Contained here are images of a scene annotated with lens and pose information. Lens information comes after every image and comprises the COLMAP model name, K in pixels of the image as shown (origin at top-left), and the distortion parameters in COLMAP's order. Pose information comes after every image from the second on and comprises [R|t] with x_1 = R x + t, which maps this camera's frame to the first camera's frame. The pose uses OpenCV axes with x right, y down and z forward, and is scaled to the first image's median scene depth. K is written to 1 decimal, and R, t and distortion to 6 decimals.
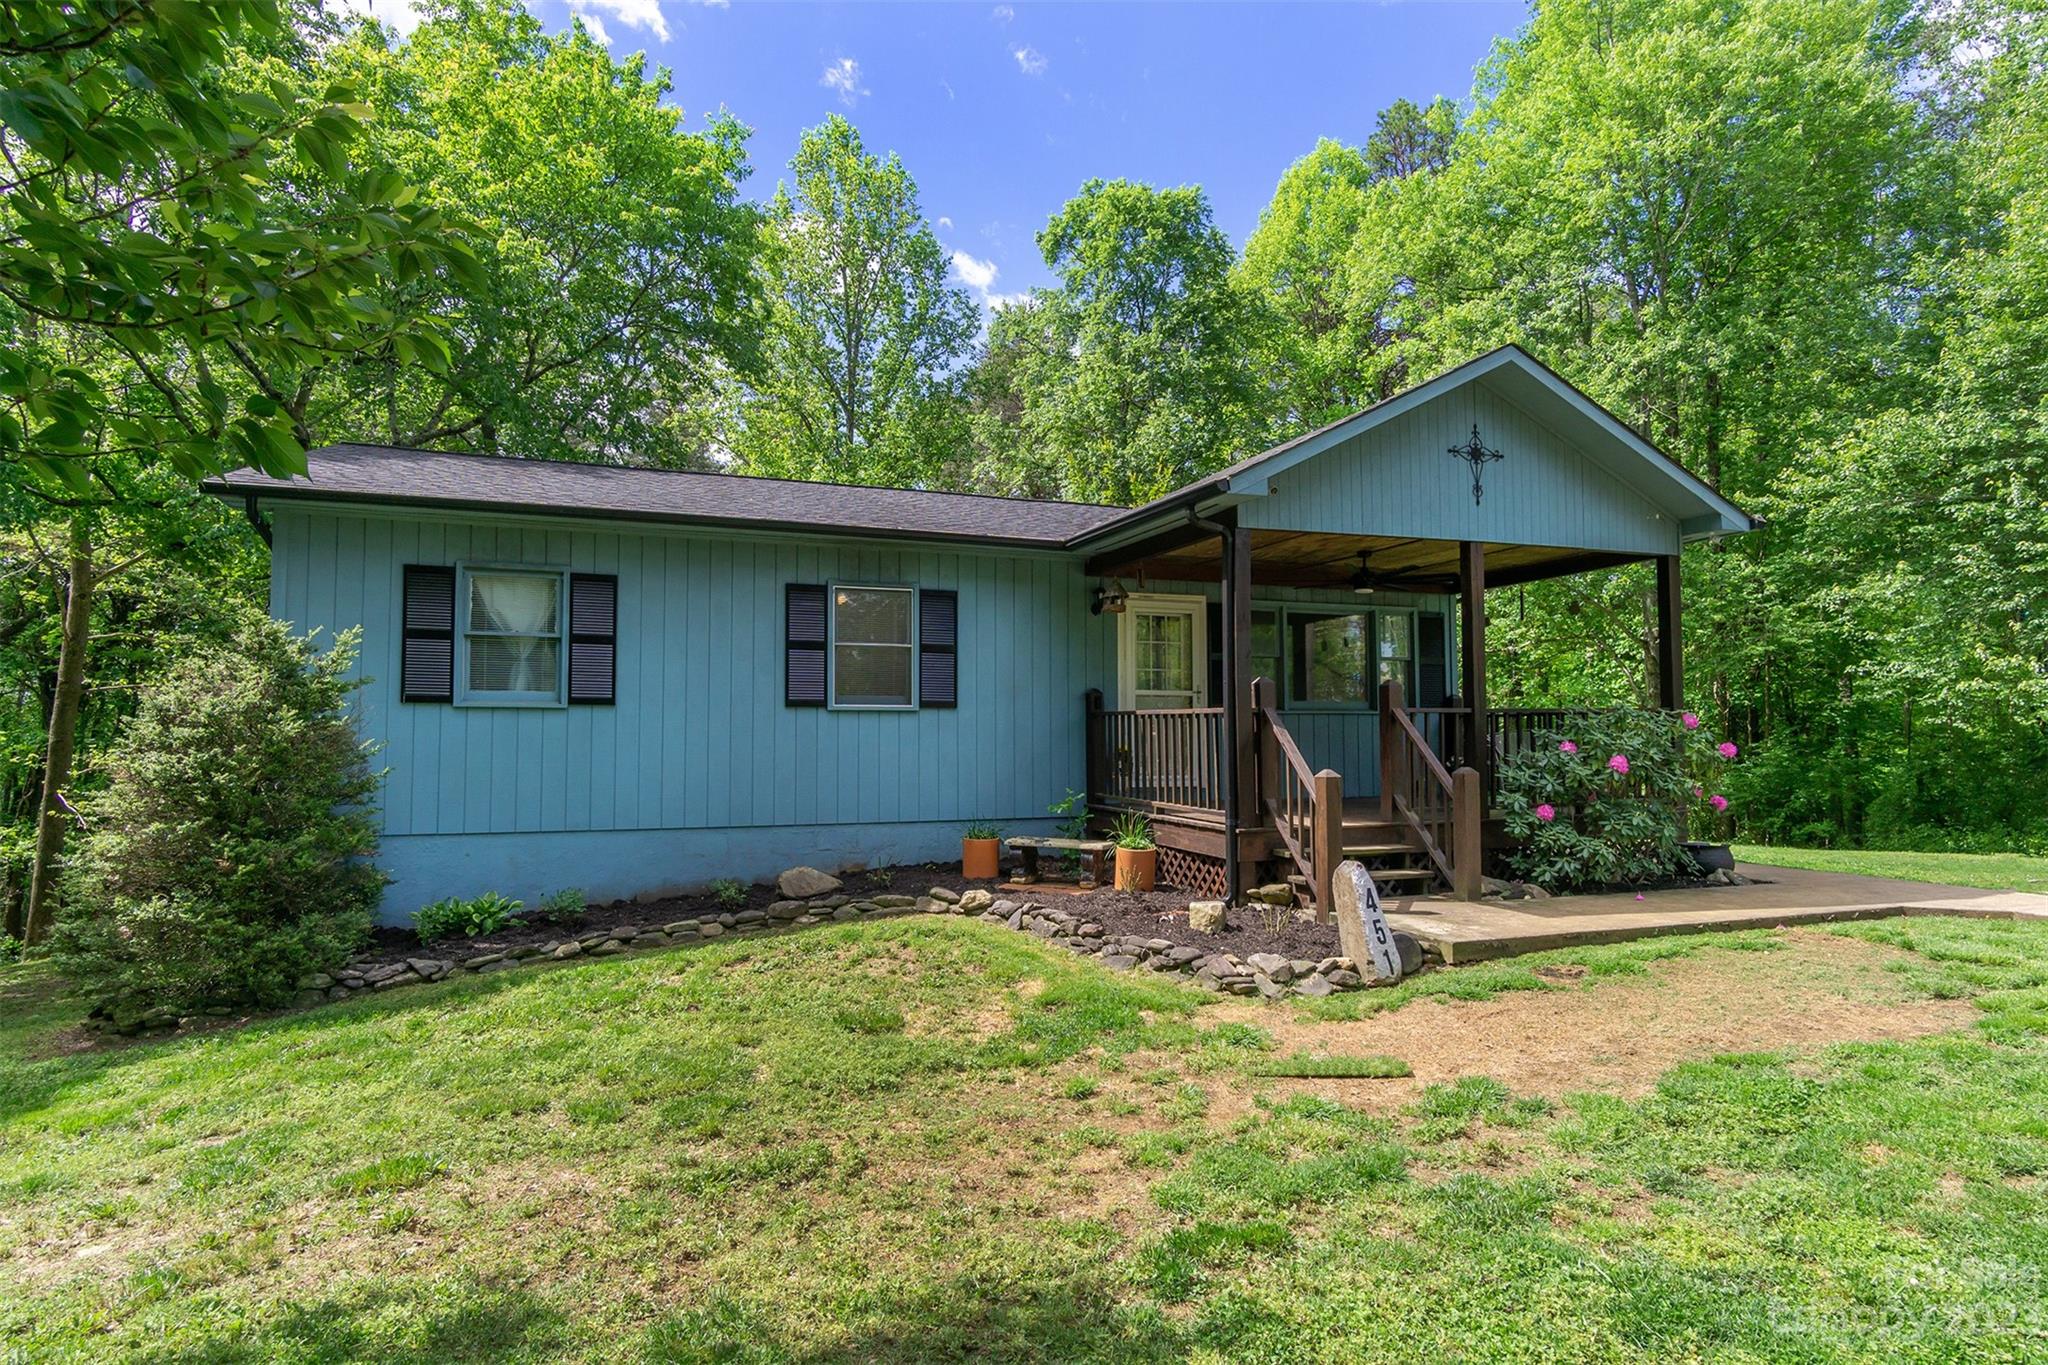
lens RADIAL K [[1087.3, 0, 1028.2], [0, 1087.3, 696.7], [0, 0, 1]] dist [0.003696, 0.001179]
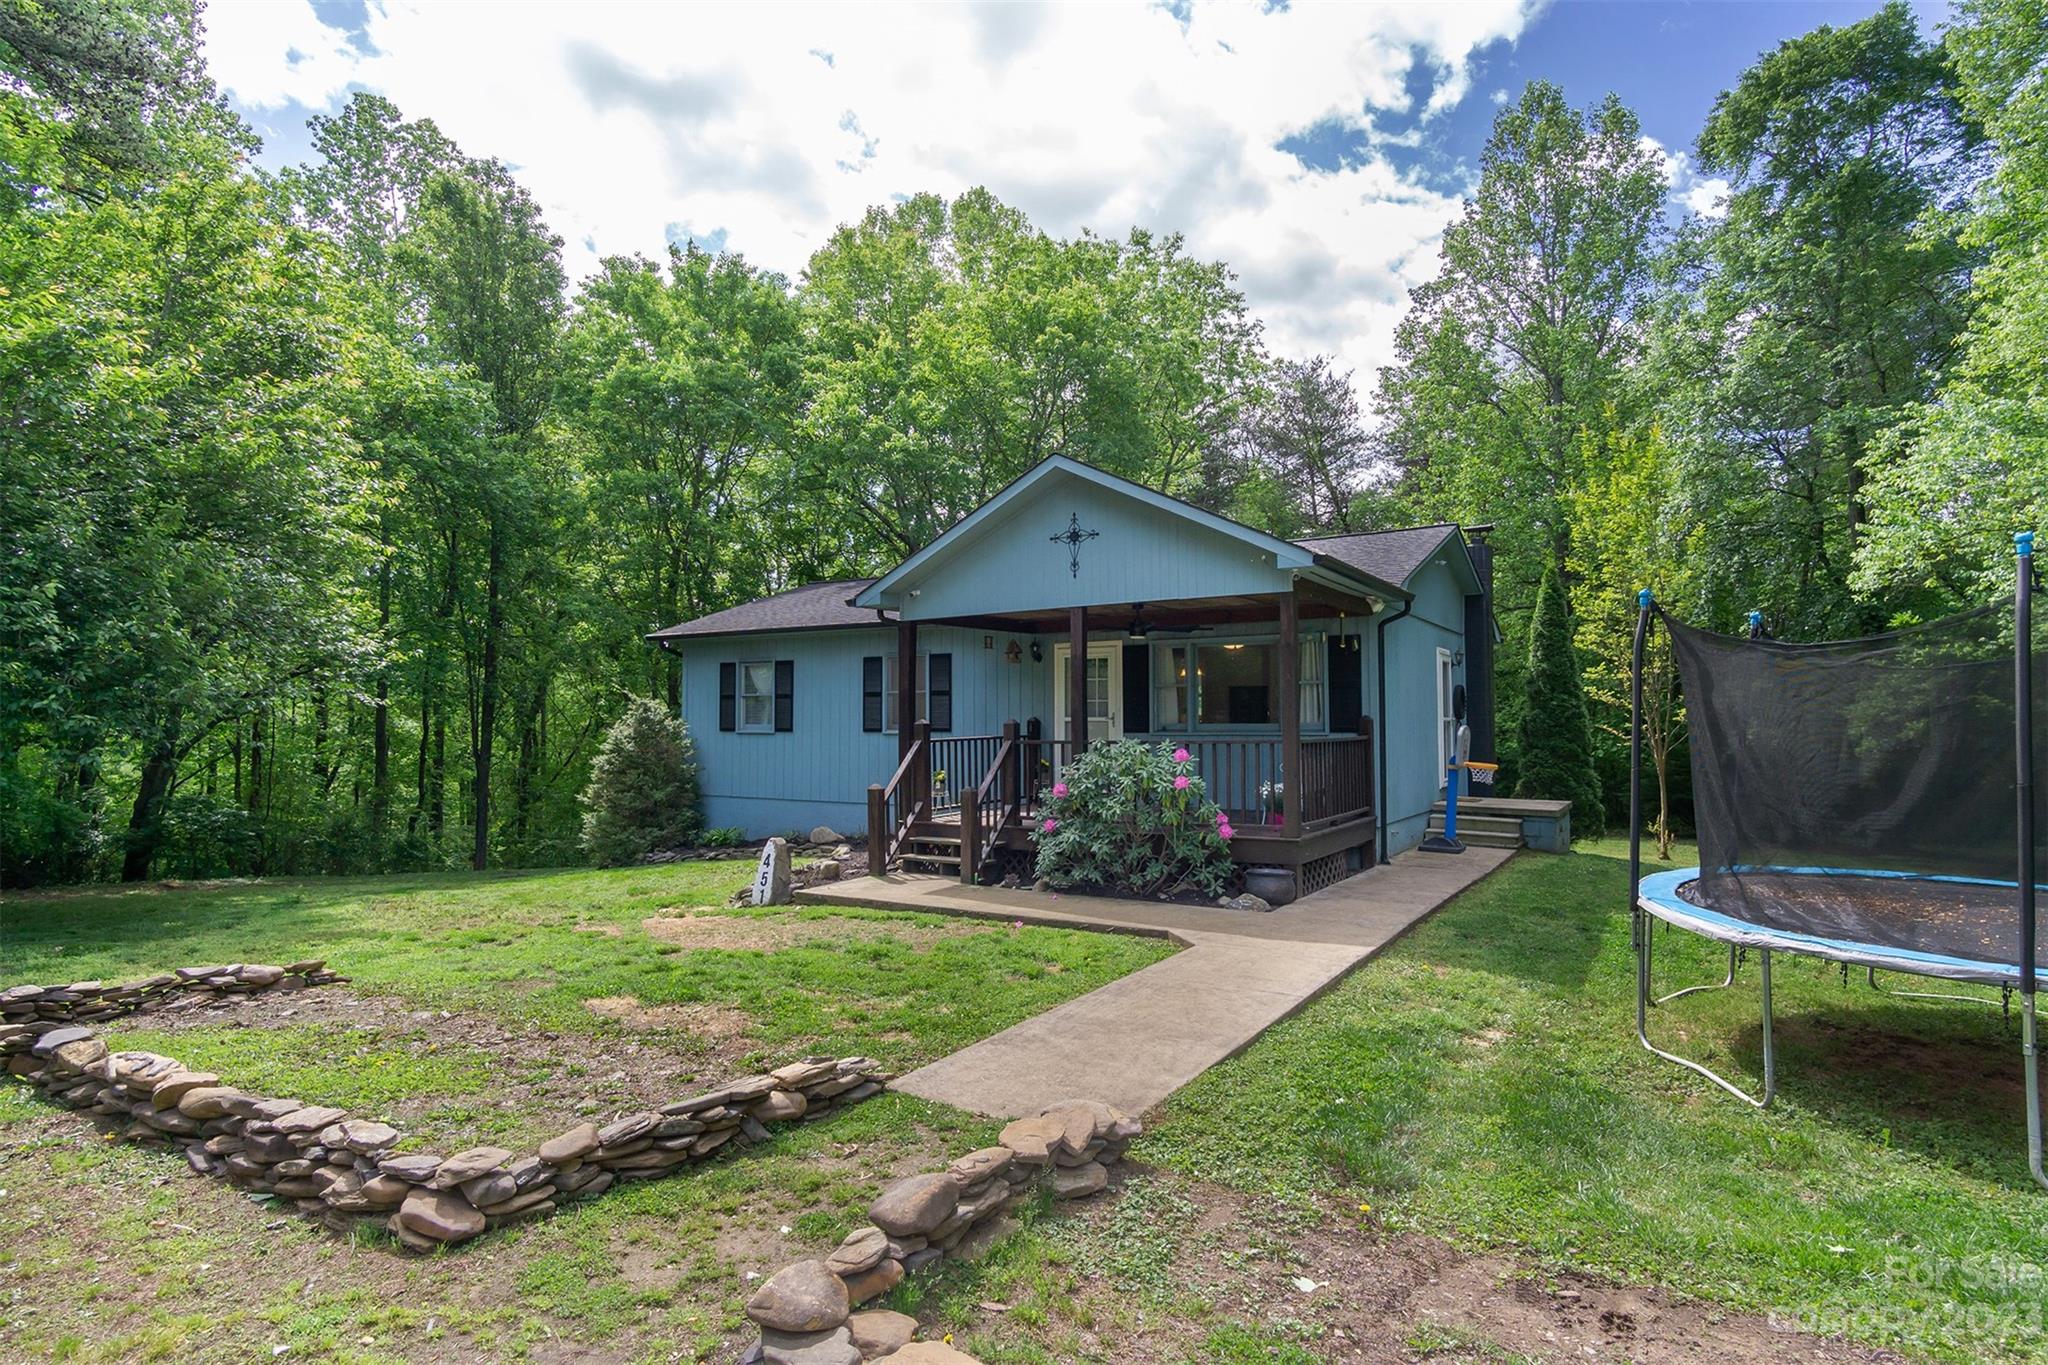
lens RADIAL K [[1093.8, 0, 1027.3], [0, 1093.8, 685.0], [0, 0, 1]] dist [0.005188, -0.001409]
pose [[0.618926, -0.026138, -0.785015, 1.328859], [0.032996, 0.999429, -0.007262, -0.044709], [0.784756, -0.021408, 0.619435, 0.173490]]
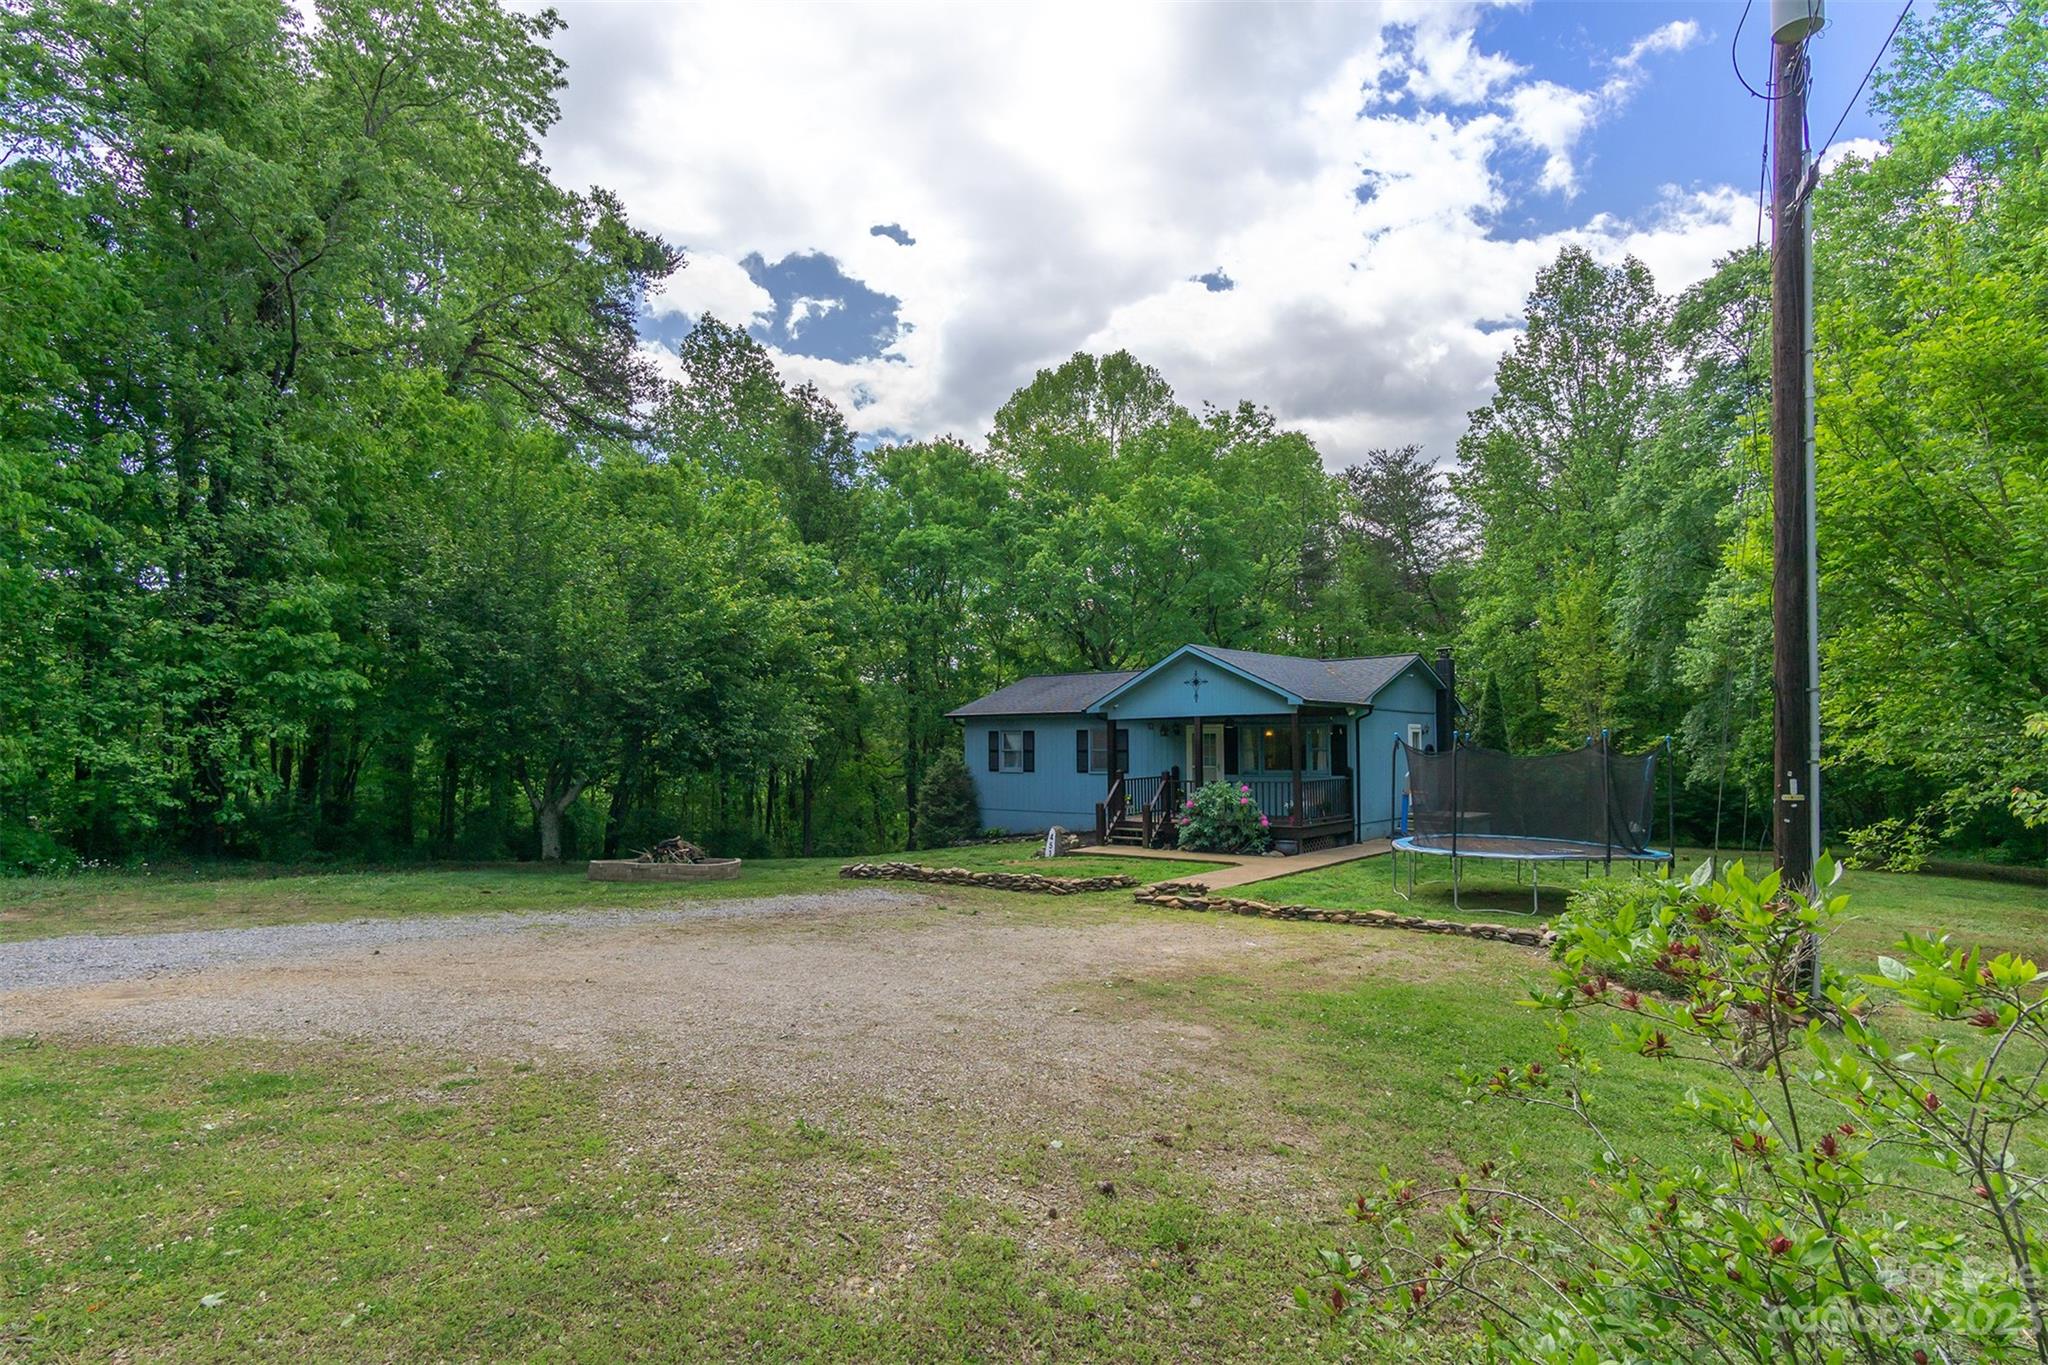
lens RADIAL K [[1075.2, 0, 1033.7], [0, 1075.2, 733.5], [0, 0, 1]] dist [0.002768, 0.000510]
pose [[0.525742, -0.009598, -0.850590, 2.323733], [0.038491, 0.999181, 0.012517, -0.145379], [0.849773, -0.039321, 0.525681, -0.657645]]
